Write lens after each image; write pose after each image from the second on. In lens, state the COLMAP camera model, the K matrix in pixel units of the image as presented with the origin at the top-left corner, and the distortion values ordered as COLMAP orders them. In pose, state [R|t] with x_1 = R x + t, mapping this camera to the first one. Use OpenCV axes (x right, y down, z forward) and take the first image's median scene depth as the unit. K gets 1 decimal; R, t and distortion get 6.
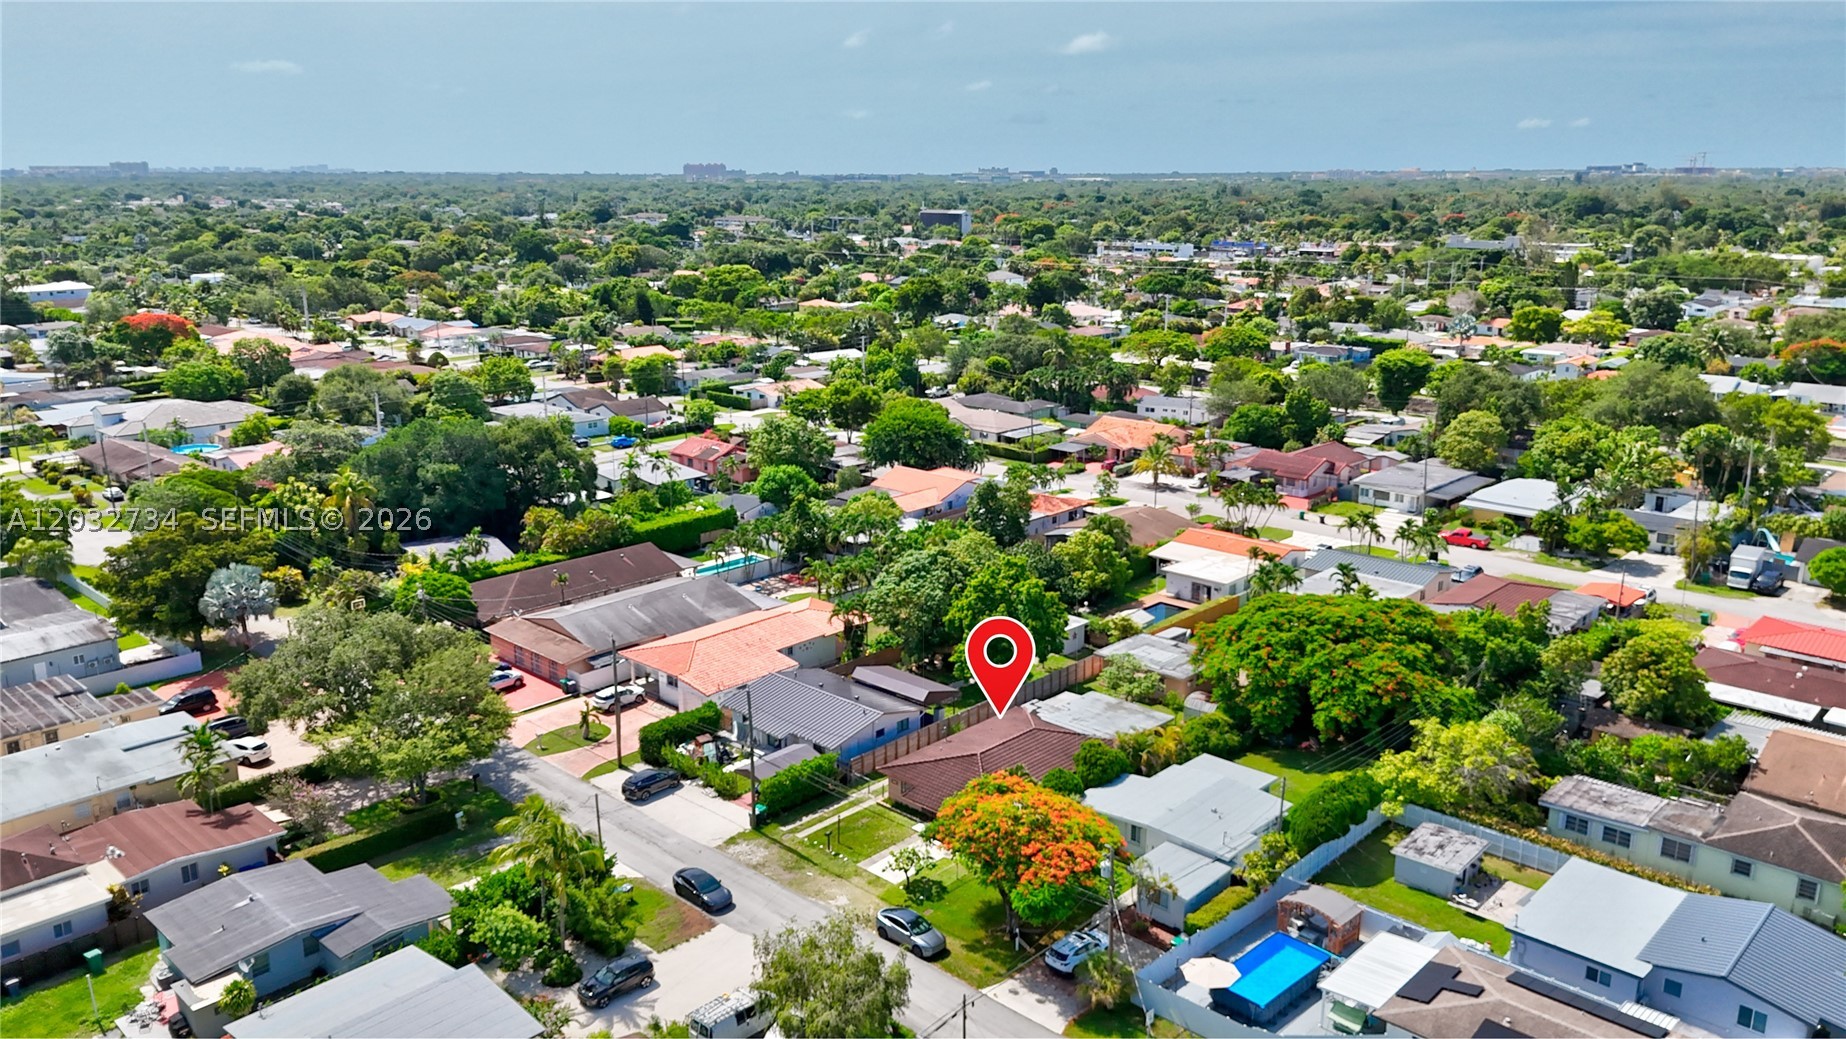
lens RADIAL K [[1372.2, 0, 916.7], [0, 1372.2, 488.3], [0, 0, 1]] dist [0.072761, -0.087443]
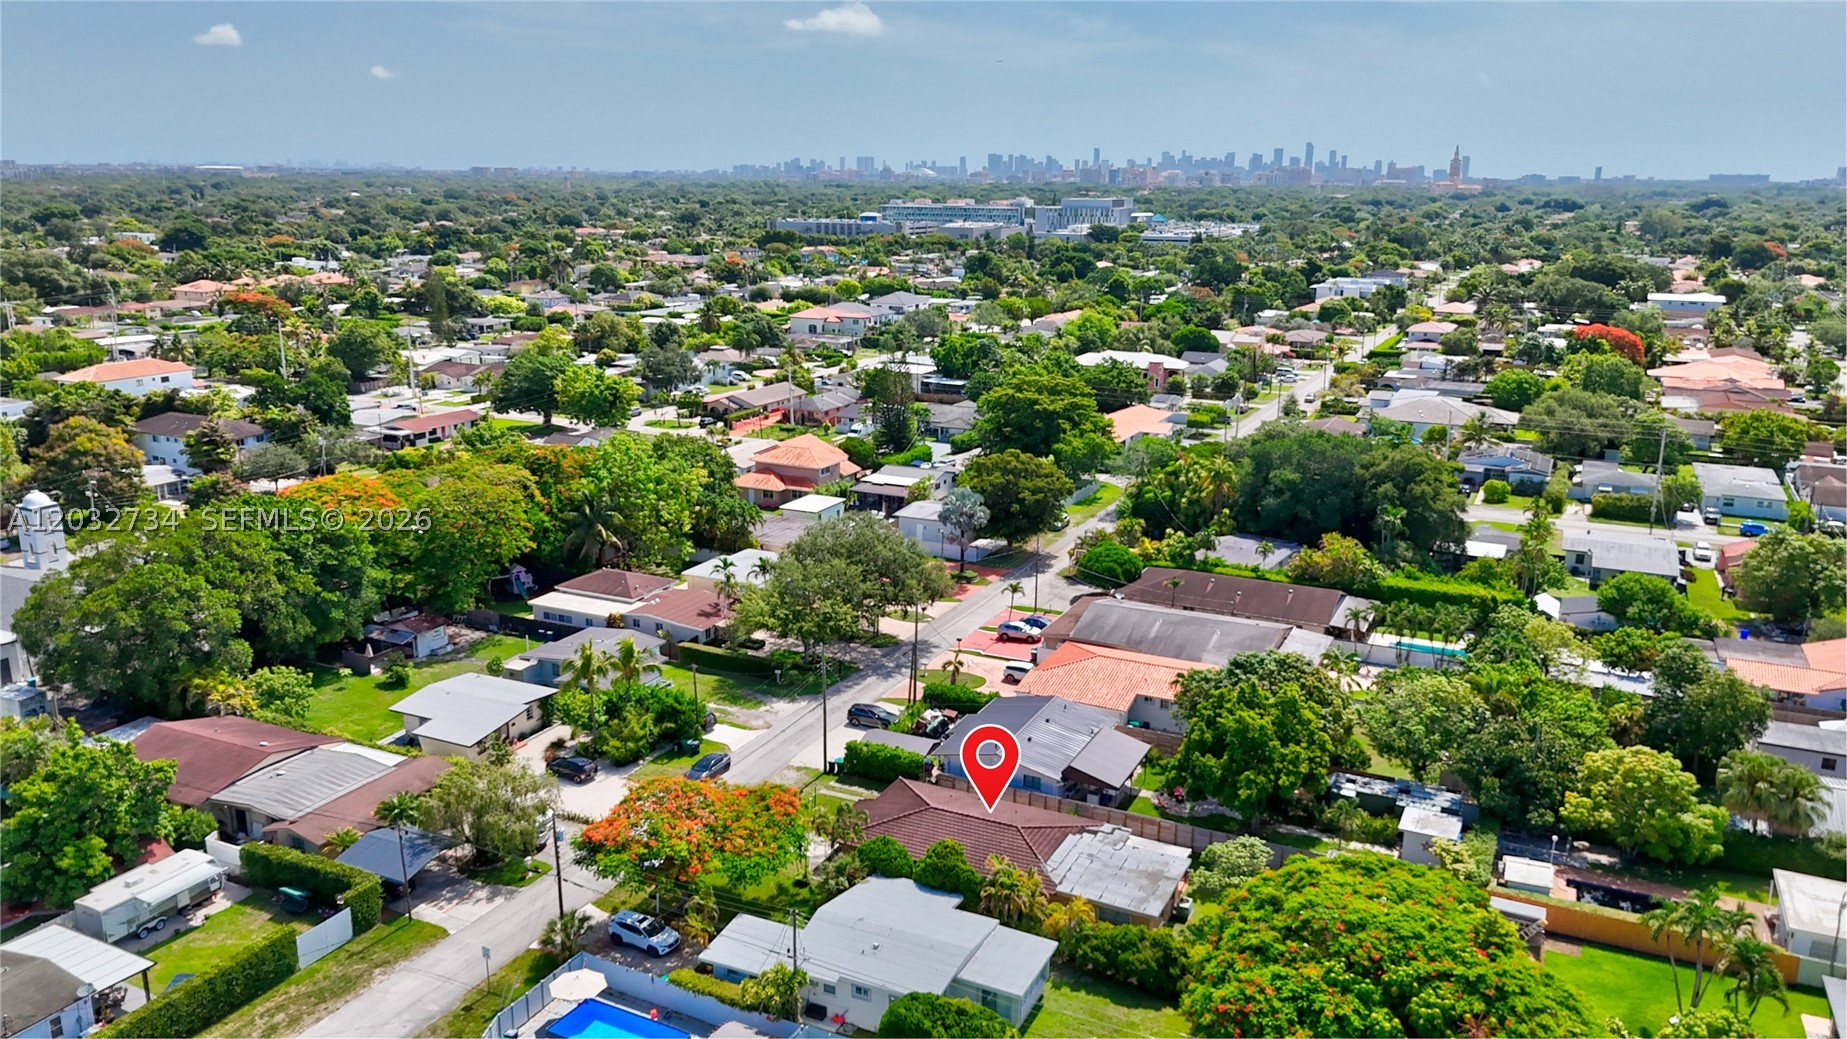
lens RADIAL K [[1374.1, 0, 926.1], [0, 1374.1, 526.1], [0, 0, 1]] dist [0.057358, -0.056889]
pose [[0.279097, 0.244509, -0.928612, 0.841581], [-0.211915, 0.958880, 0.188787, -0.172374], [0.936588, 0.144097, 0.319435, 0.599898]]
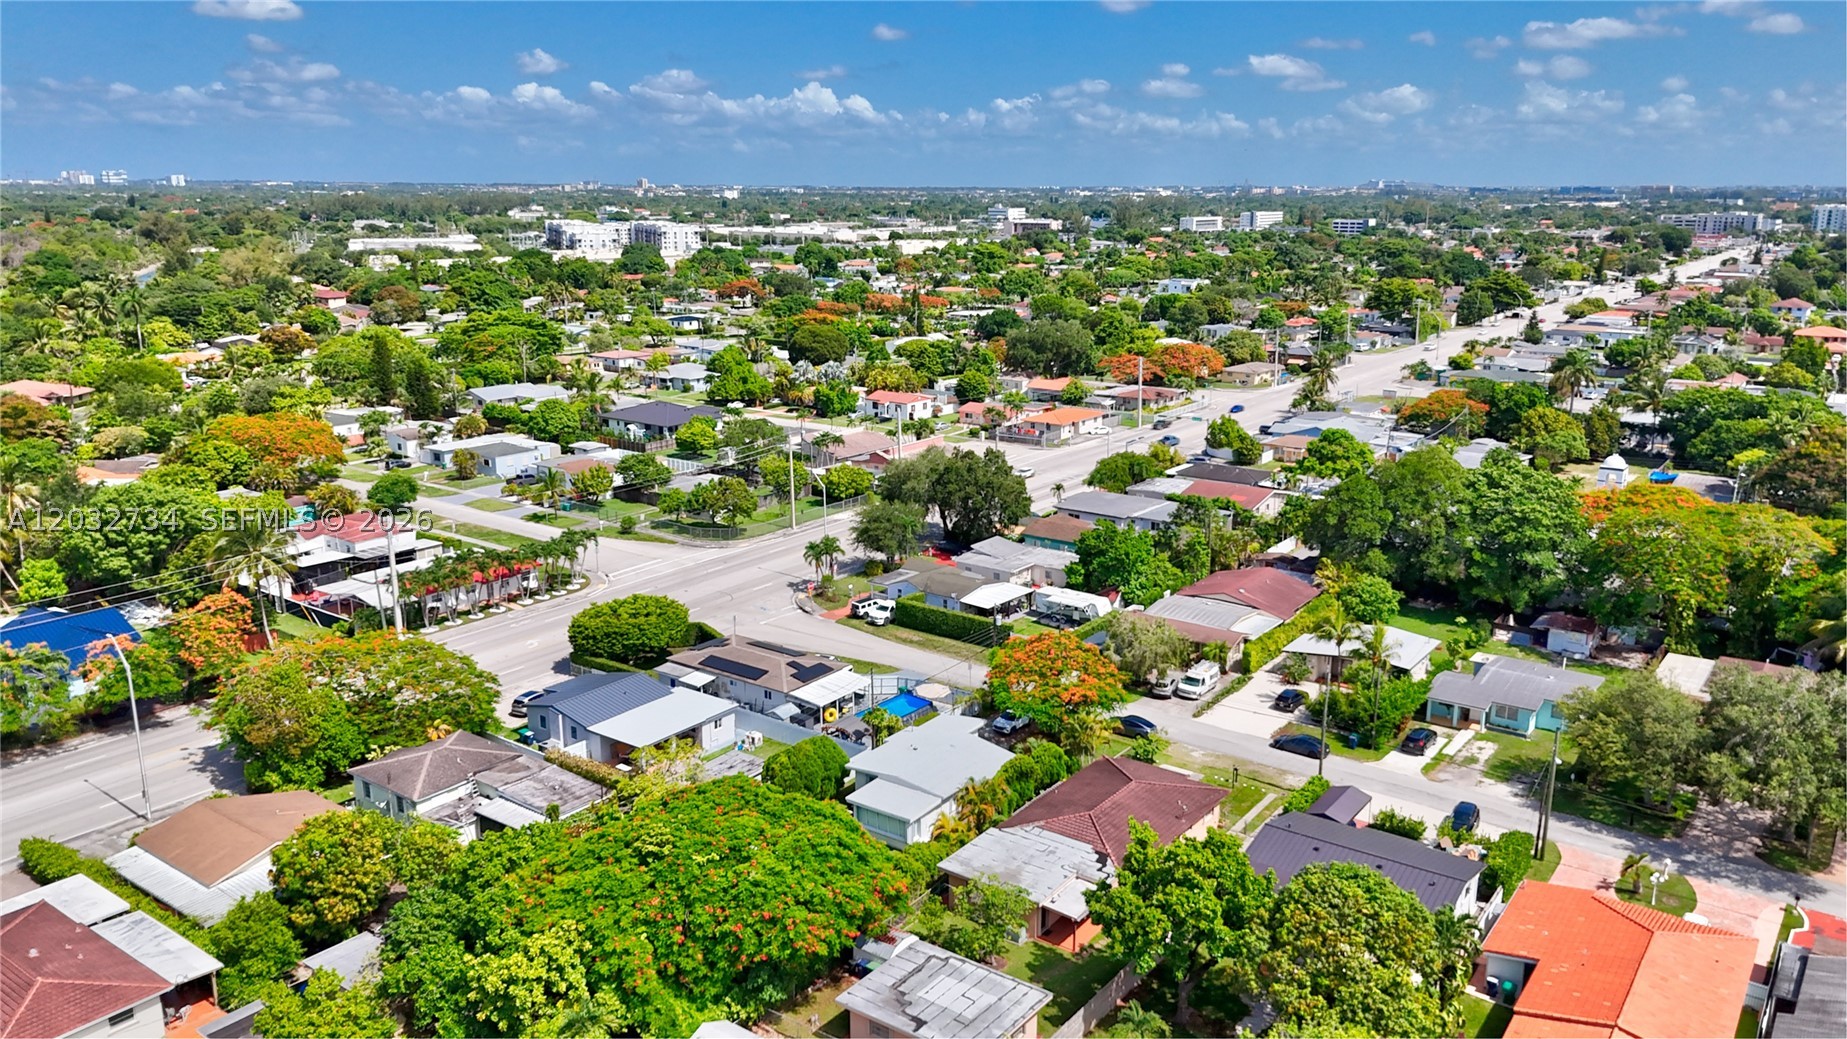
lens RADIAL K [[1374.1, 0, 926.1], [0, 1374.1, 526.1], [0, 0, 1]] dist [0.057358, -0.056889]
pose [[-0.992762, 0.024315, -0.117607, 0.293154], [-0.032600, 0.887959, 0.458766, -0.423494], [0.115585, 0.459280, -0.880740, 1.678403]]
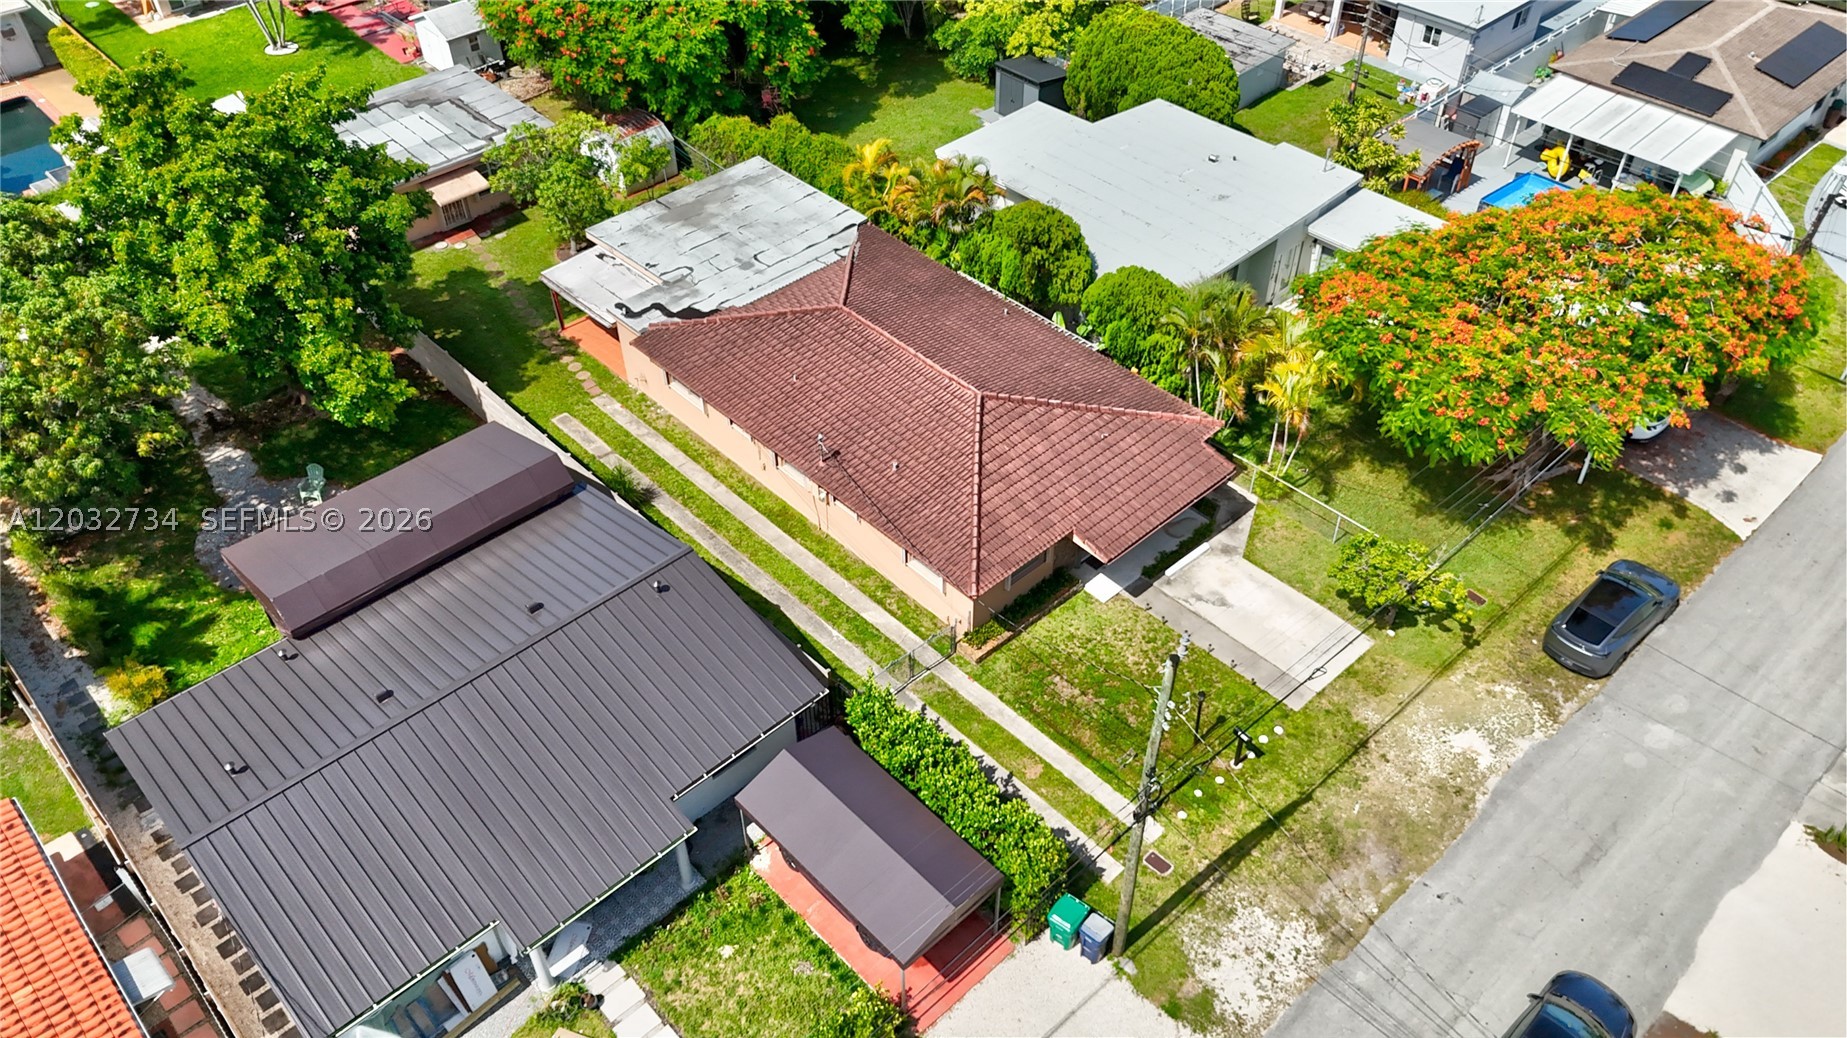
lens RADIAL K [[1374.1, 0, 926.1], [0, 1374.1, 525.6], [0, 0, 1]] dist [0.057358, -0.056889]
pose [[0.058461, -0.678637, 0.732143, -0.265787], [0.229864, 0.722842, 0.651661, -0.048900], [-0.971465, 0.130197, 0.198252, 0.866909]]
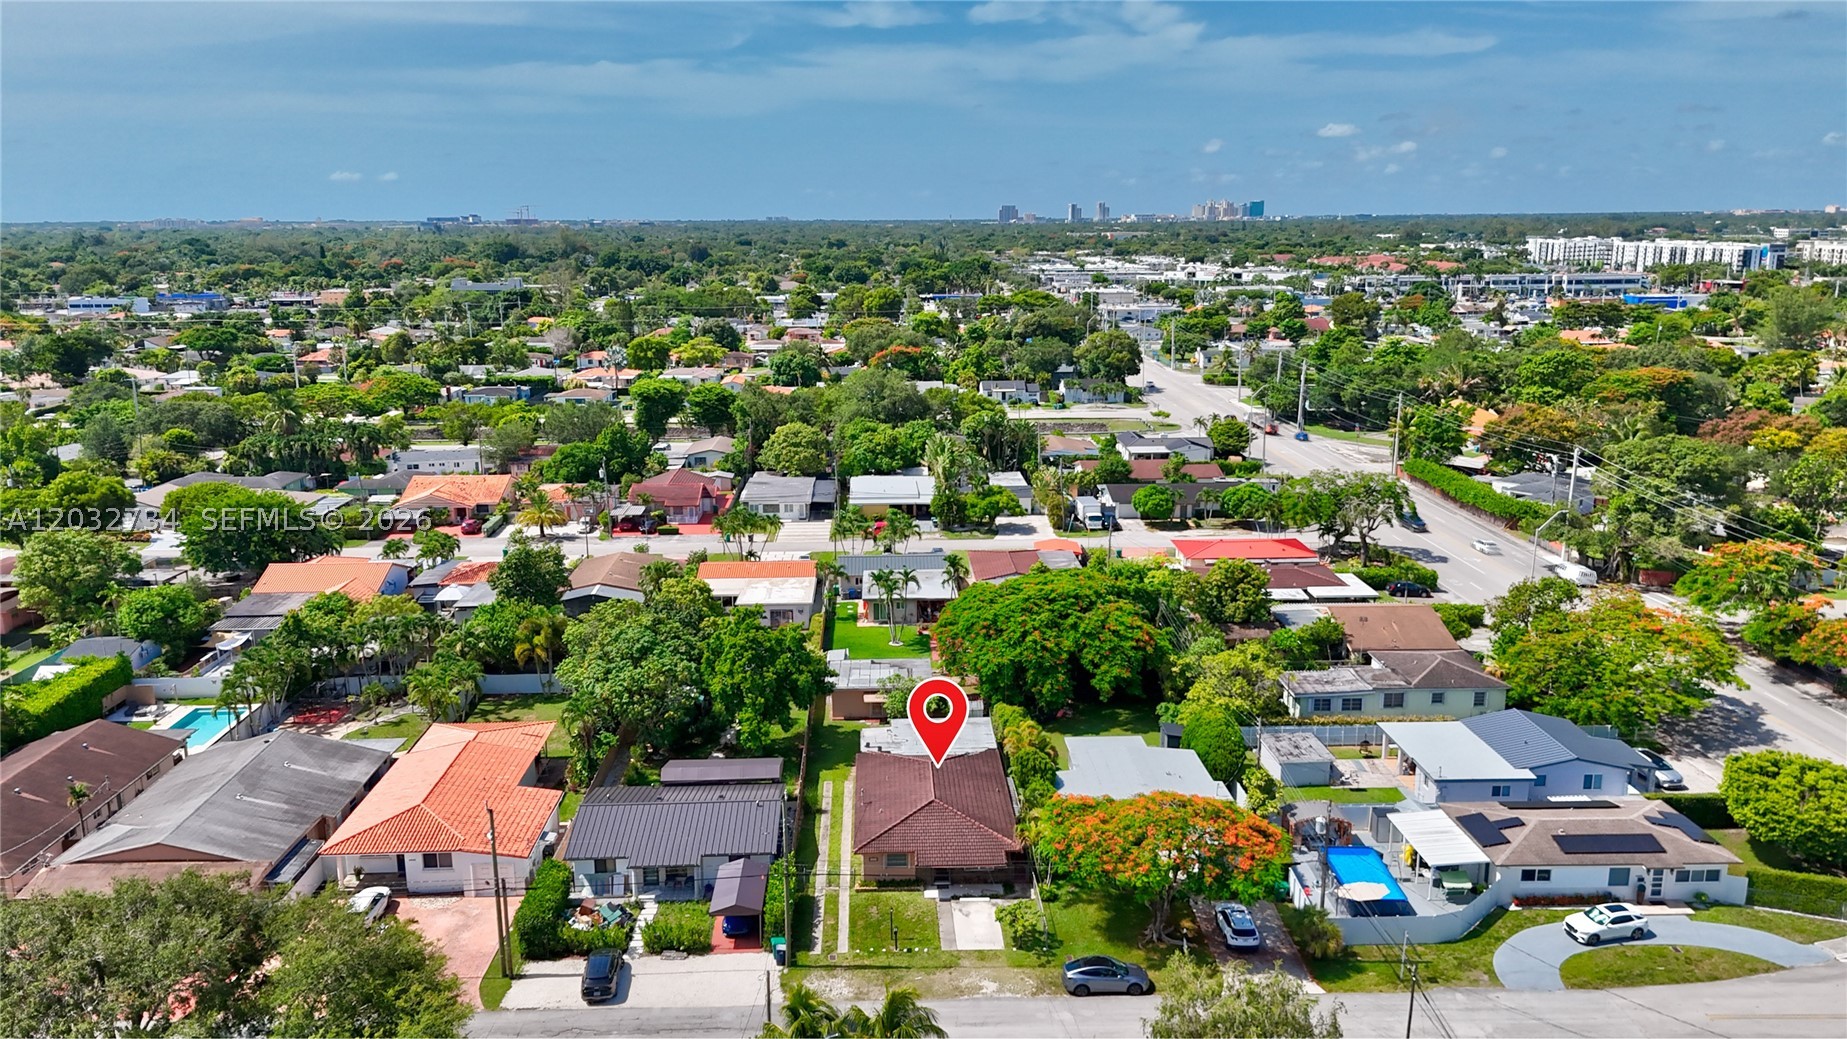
lens RADIAL K [[1372.9, 0, 917.1], [0, 1372.9, 488.3], [0, 0, 1]] dist [0.072761, -0.087443]
pose [[0.704132, -0.139710, 0.696190, -0.539503], [0.164294, 0.985903, 0.031681, -0.043161], [-0.690801, 0.092072, 0.717159, 0.293956]]
